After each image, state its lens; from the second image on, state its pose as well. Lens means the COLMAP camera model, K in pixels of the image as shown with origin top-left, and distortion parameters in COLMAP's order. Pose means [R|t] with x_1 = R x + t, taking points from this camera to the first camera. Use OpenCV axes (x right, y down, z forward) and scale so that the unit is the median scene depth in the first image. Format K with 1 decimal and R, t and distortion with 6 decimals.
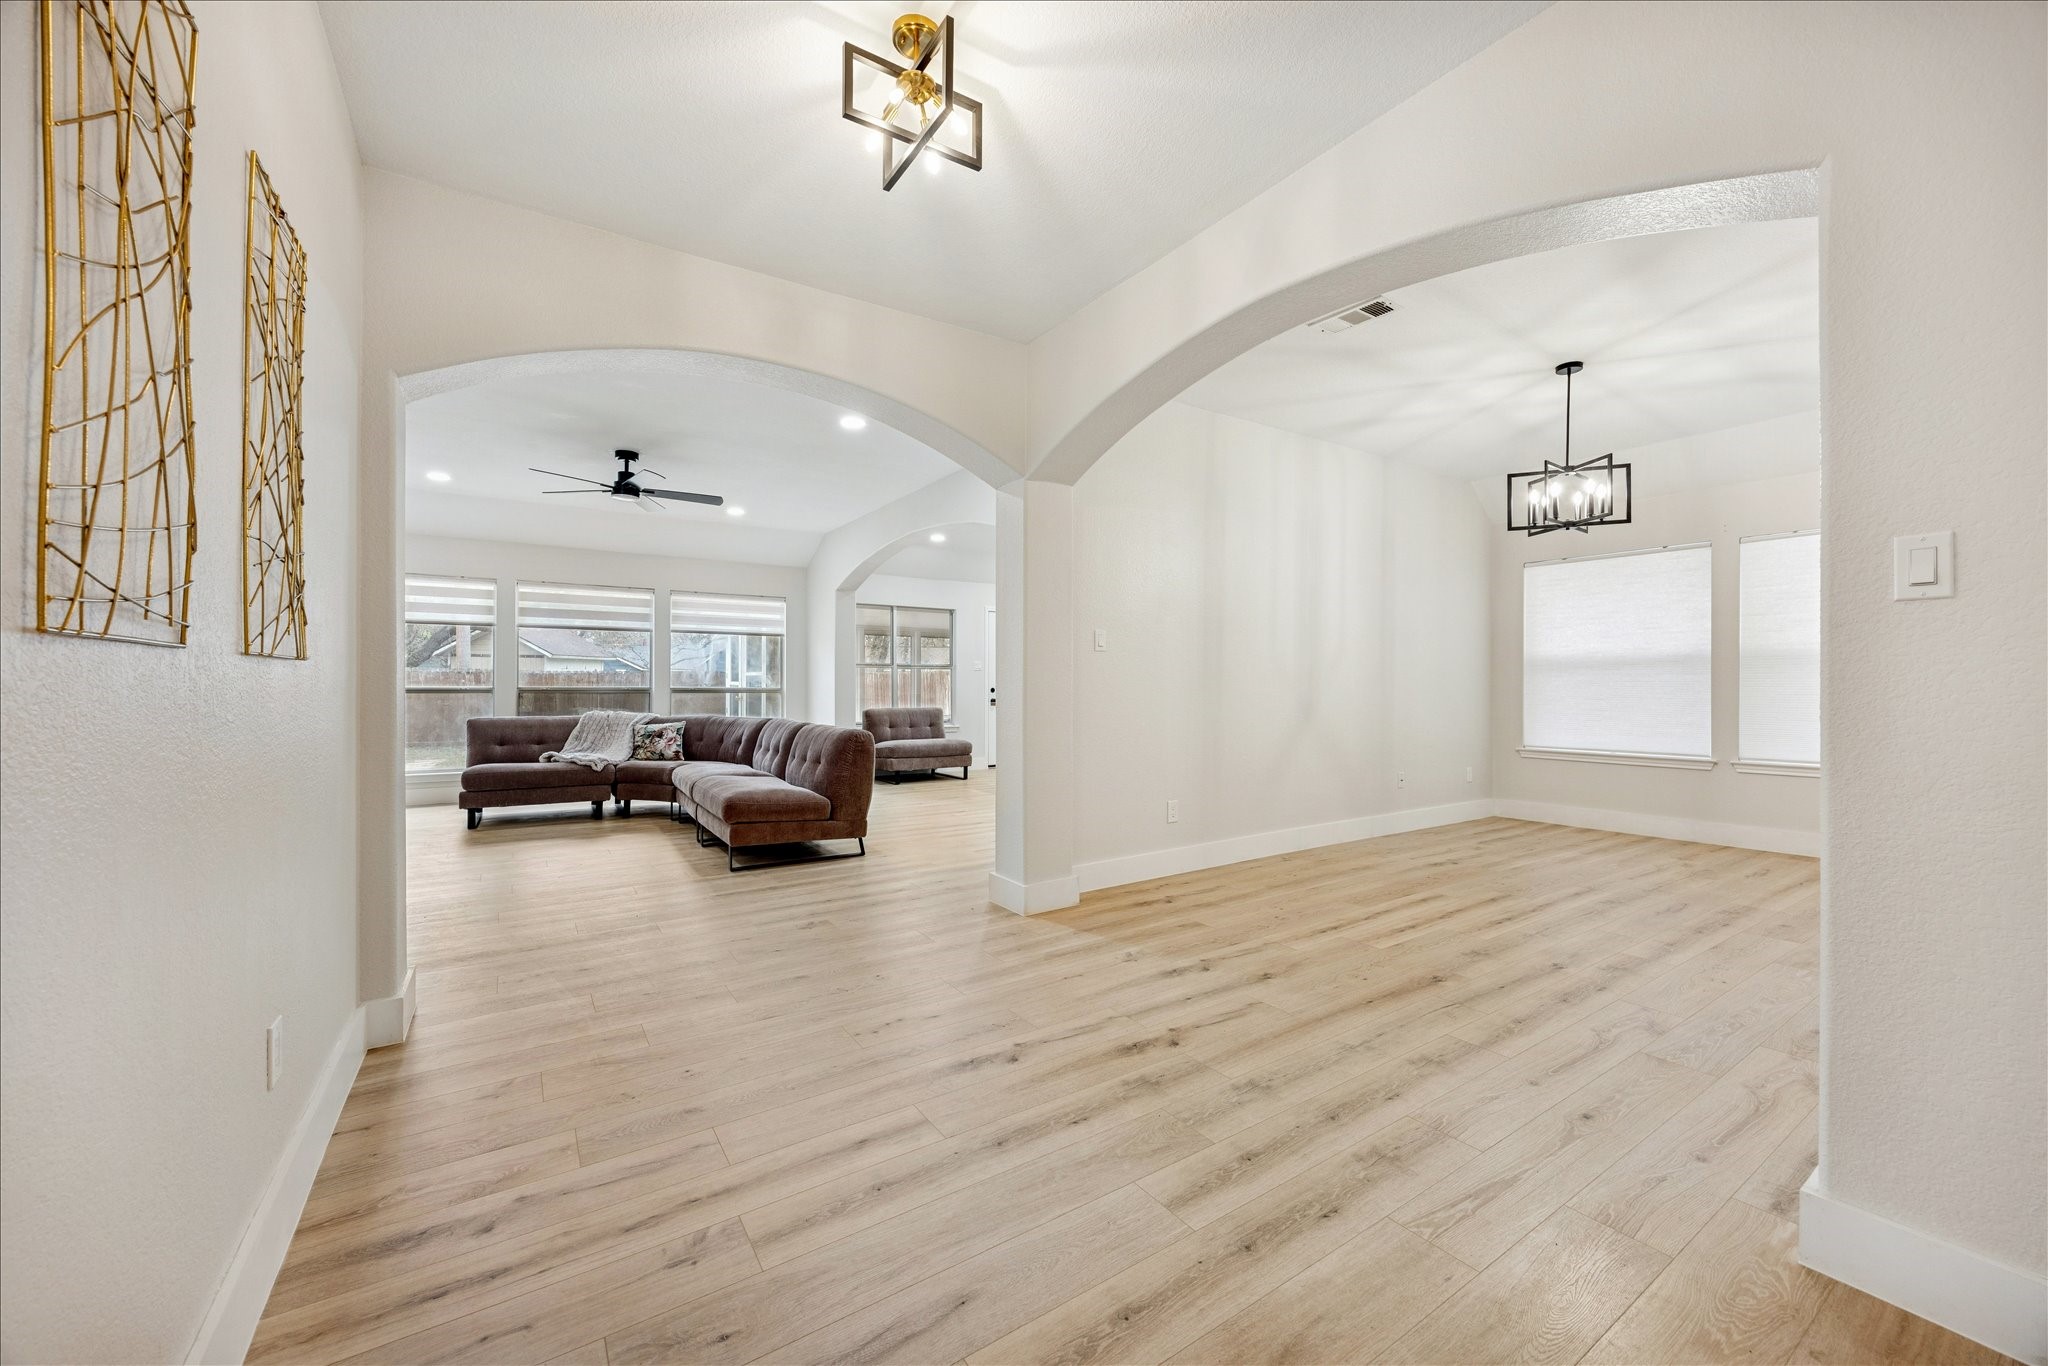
lens RADIAL K [[784.6, 0, 1041.5], [0, 784.6, 679.0], [0, 0, 1]] dist [-0.003685, 0.001304]
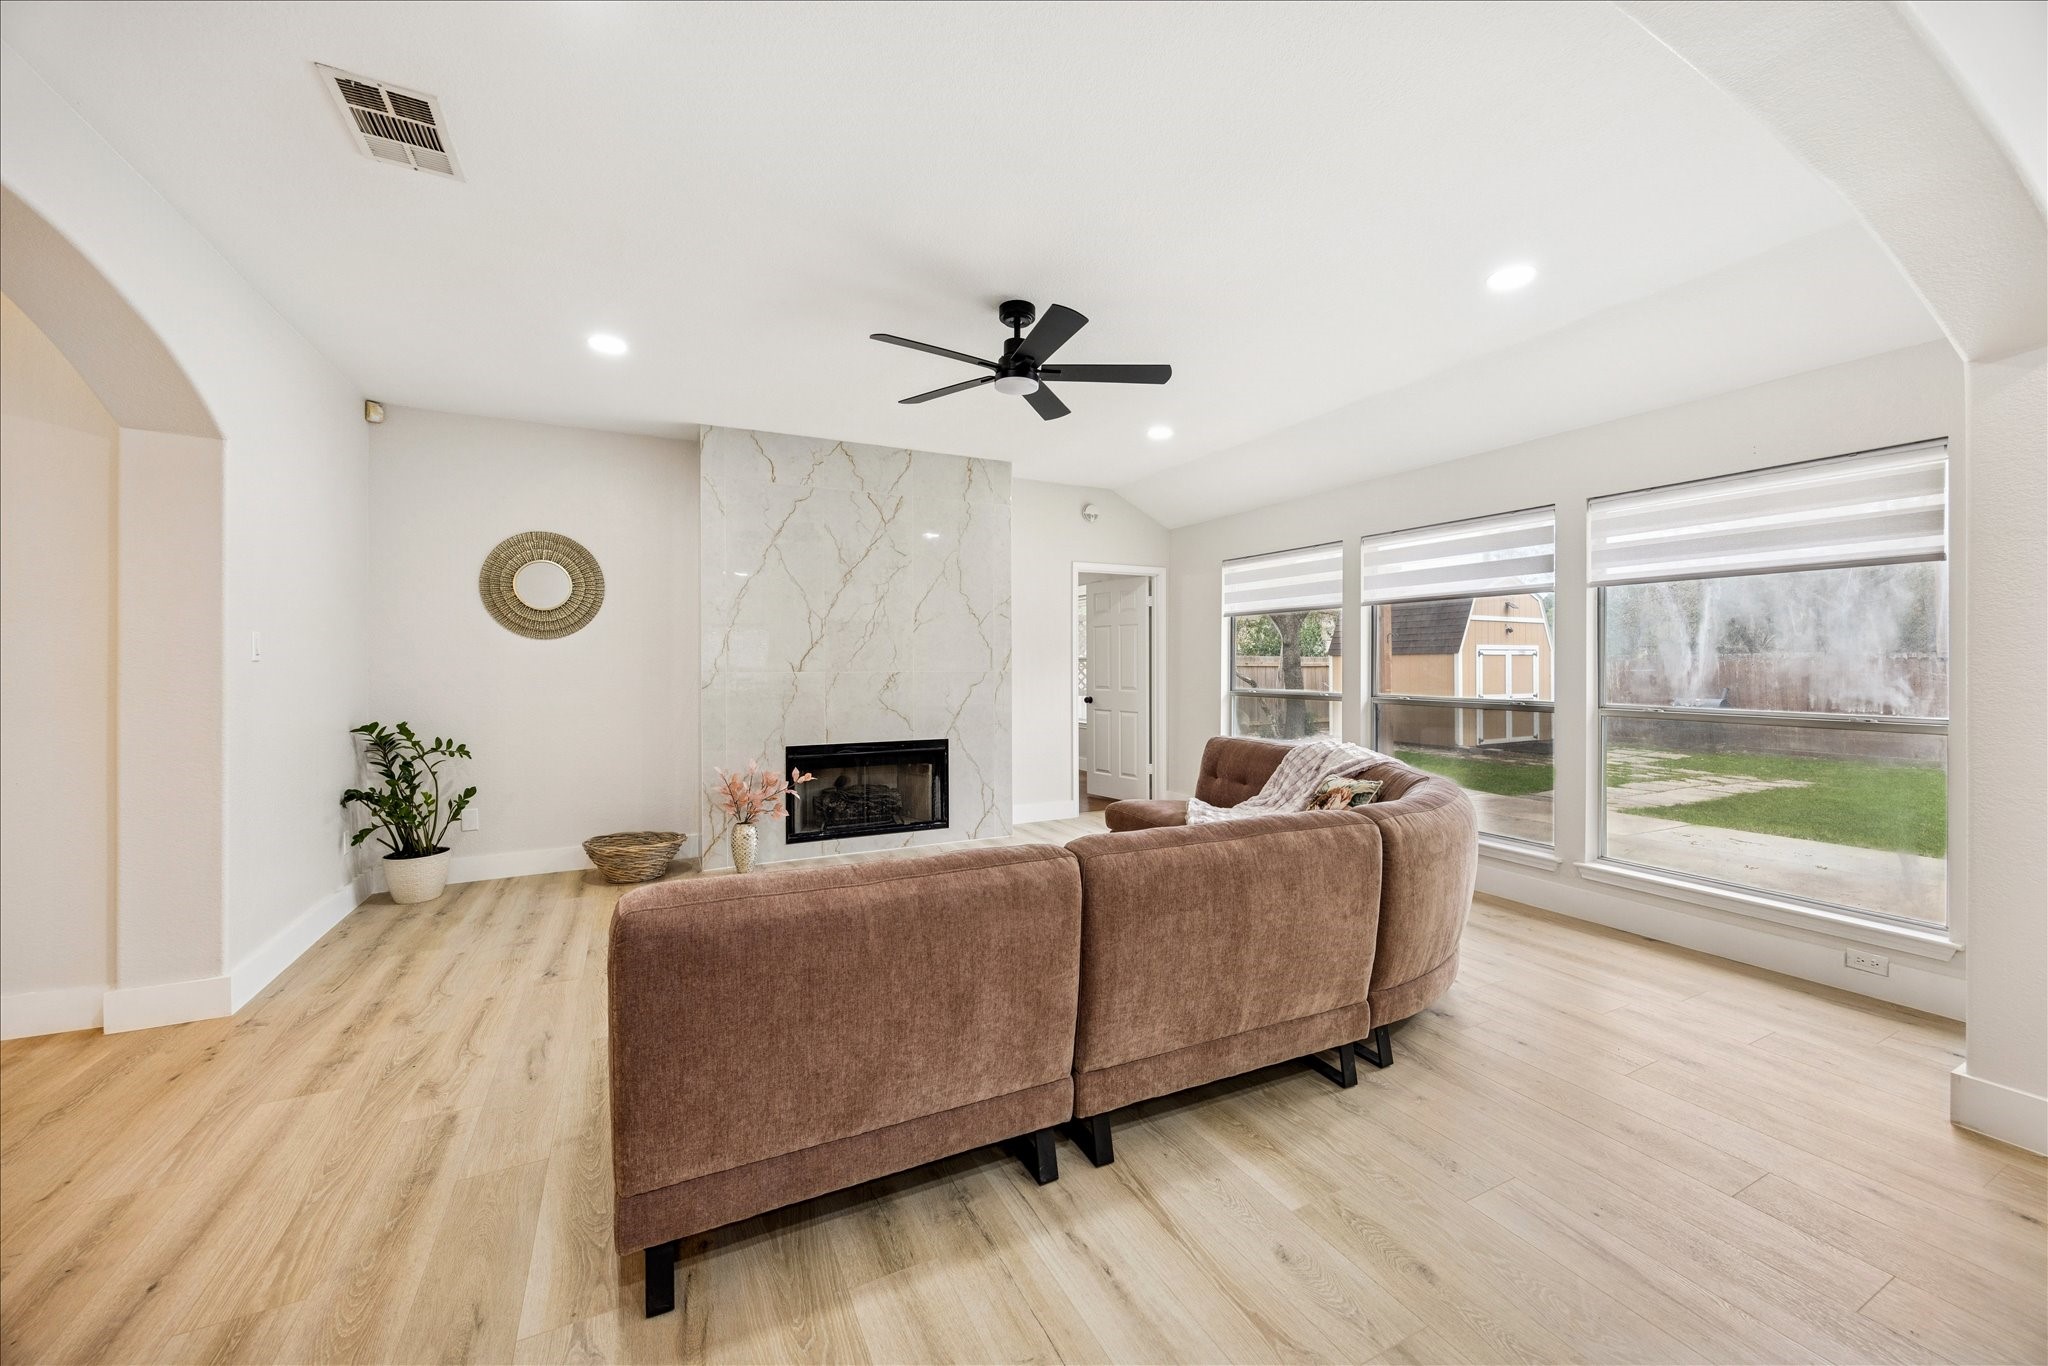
lens RADIAL K [[784.6, 0, 1053.8], [0, 784.6, 657.0], [0, 0, 1]] dist [-0.003685, 0.001304]
pose [[-0.129730, -0.011969, -0.991477, 0.038127], [0.004436, 0.999910, -0.012651, -0.016048], [0.991539, -0.006039, -0.129666, 0.877907]]
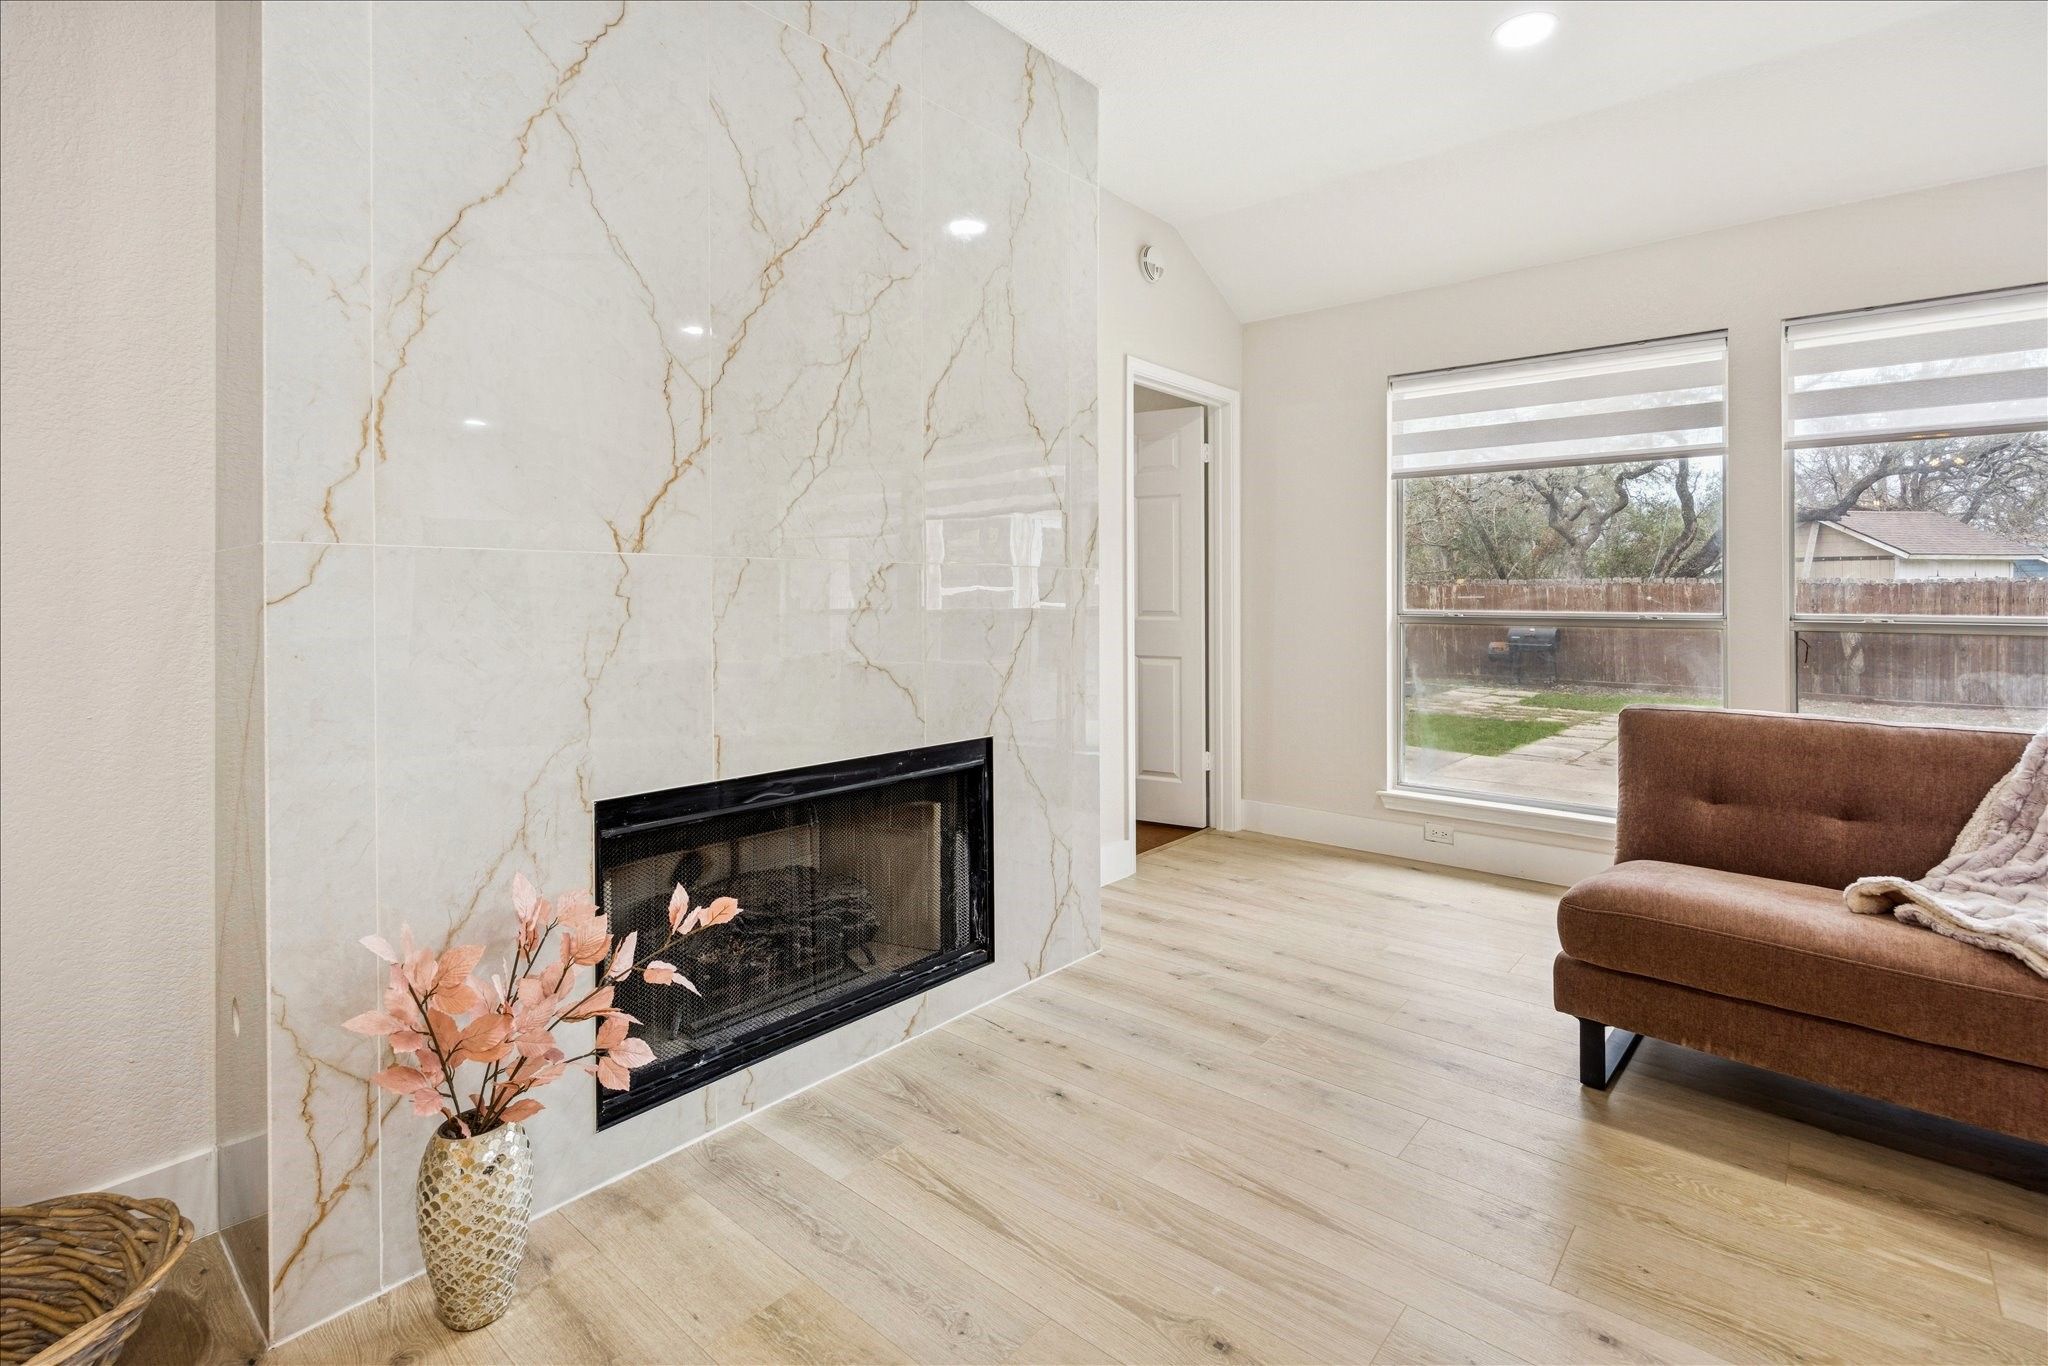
lens RADIAL K [[933.1, 0, 1031.0], [0, 933.1, 593.0], [0, 0, 1]] dist [-0.000422, -0.000073]
pose [[0.253692, -0.006217, -0.967265, -0.366282], [0.003717, 0.999978, -0.005452, 0.000814], [0.967278, -0.002212, 0.253709, 0.591985]]
